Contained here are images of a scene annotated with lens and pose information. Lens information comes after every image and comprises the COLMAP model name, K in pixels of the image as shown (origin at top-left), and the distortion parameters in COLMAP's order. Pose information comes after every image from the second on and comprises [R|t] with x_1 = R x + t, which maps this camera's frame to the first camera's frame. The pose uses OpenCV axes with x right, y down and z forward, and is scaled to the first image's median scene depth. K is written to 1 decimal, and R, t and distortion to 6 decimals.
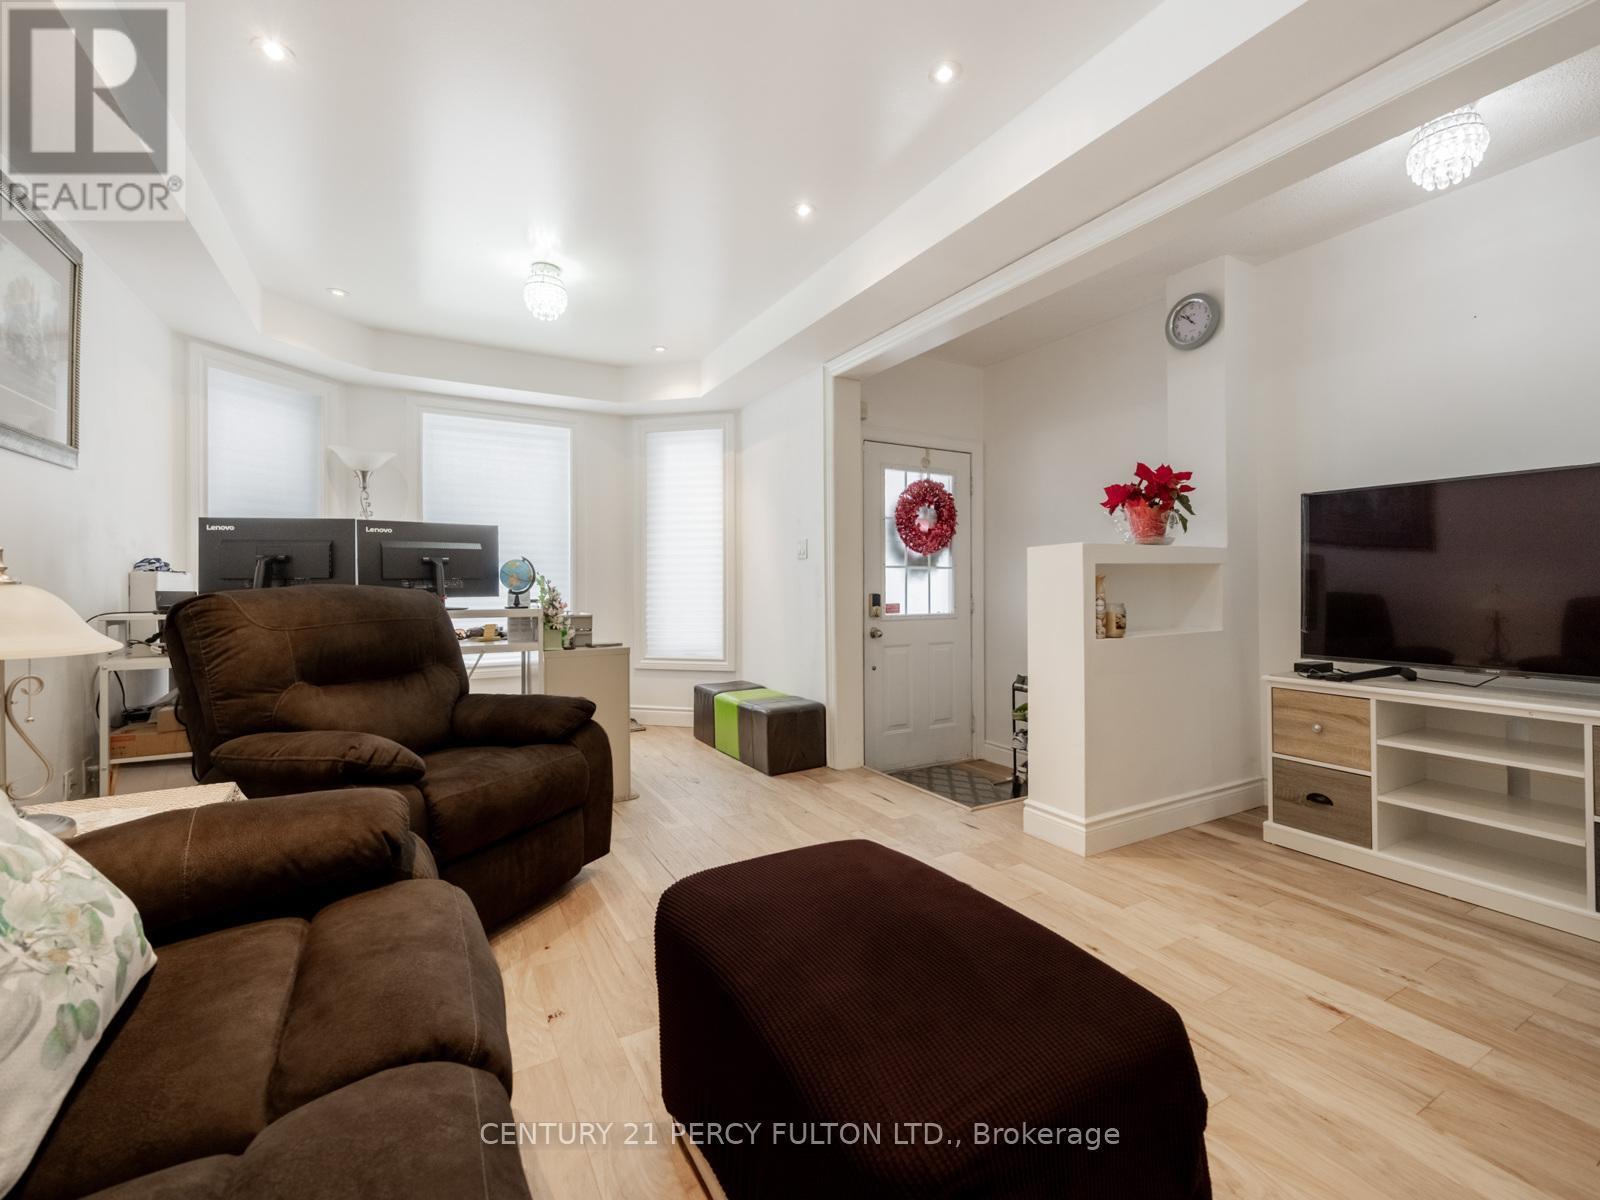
lens RADIAL K [[693.5, 0, 805.3], [0, 693.5, 584.8], [0, 0, 1]] dist [0.003199, 0.000661]
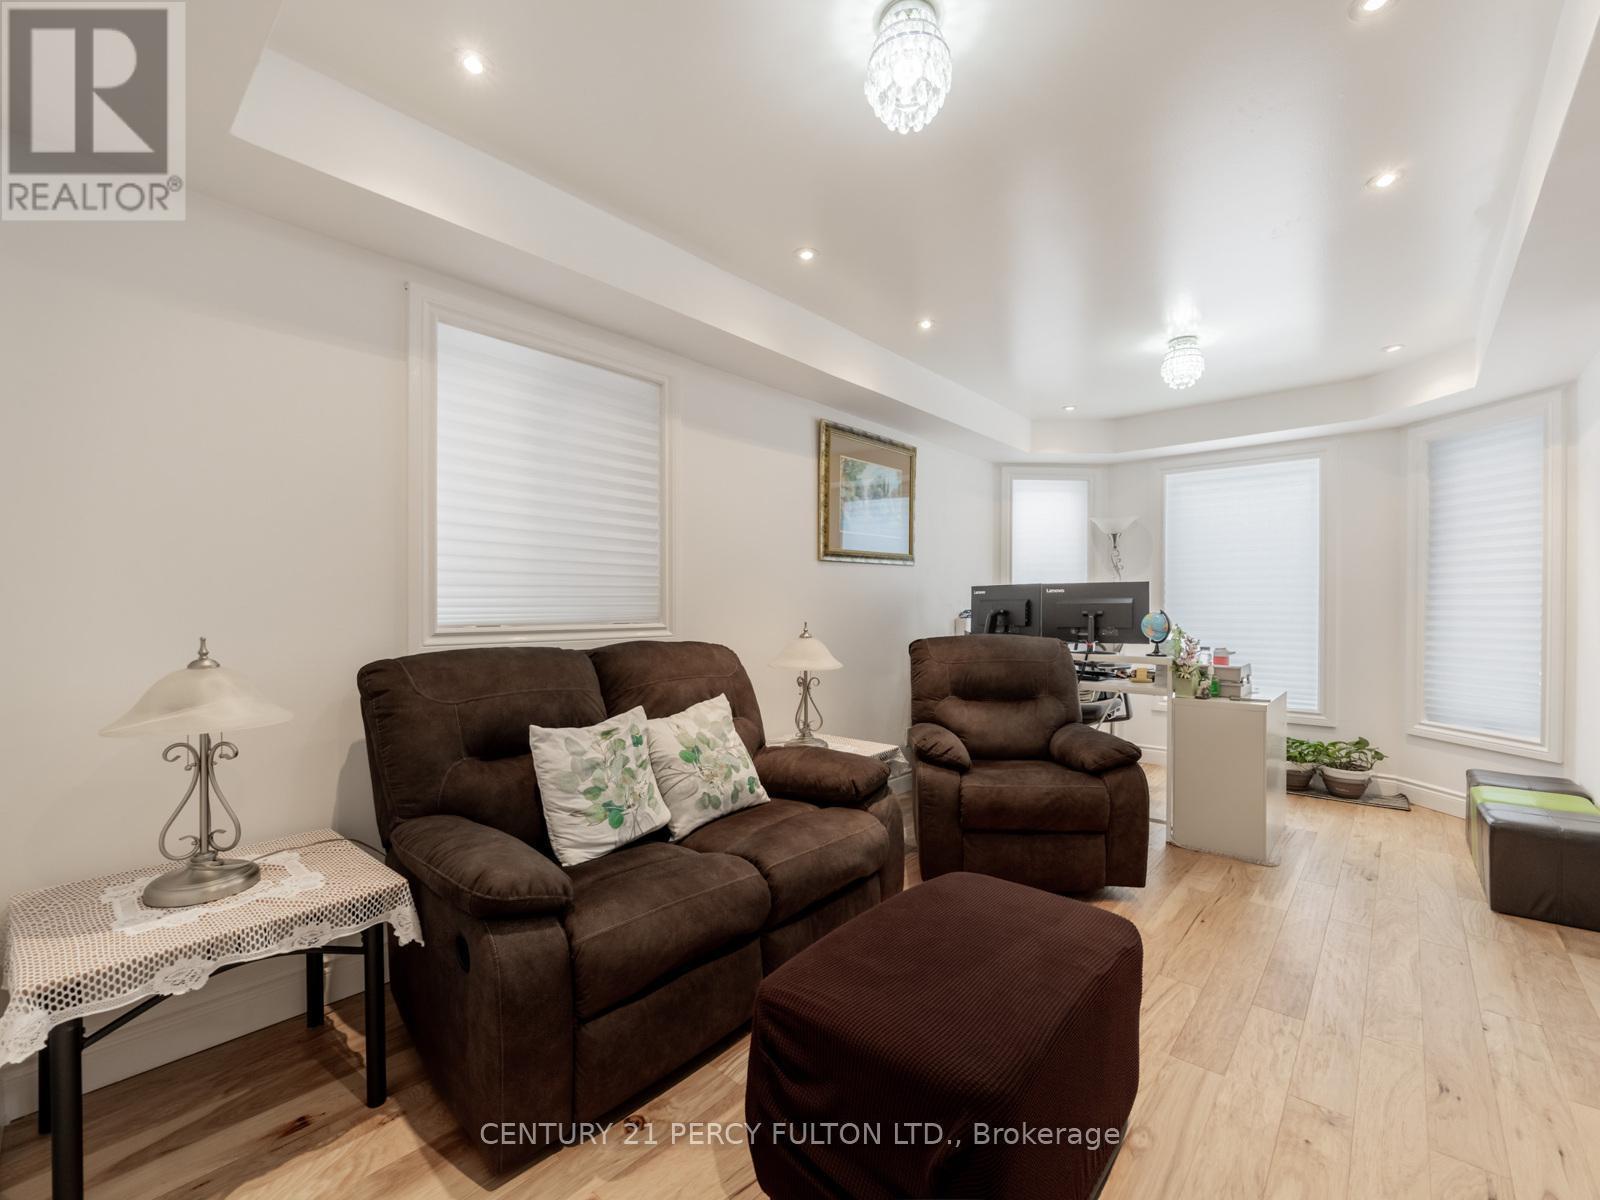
lens RADIAL K [[679.1, 0, 803.3], [0, 679.1, 610.1], [0, 0, 1]] dist [-0.011857, 0.002168]
pose [[0.322134, 0.008830, -0.946653, 0.426191], [-0.001702, 0.999960, 0.008748, -0.047877], [0.946692, -0.001207, 0.322137, 0.109117]]
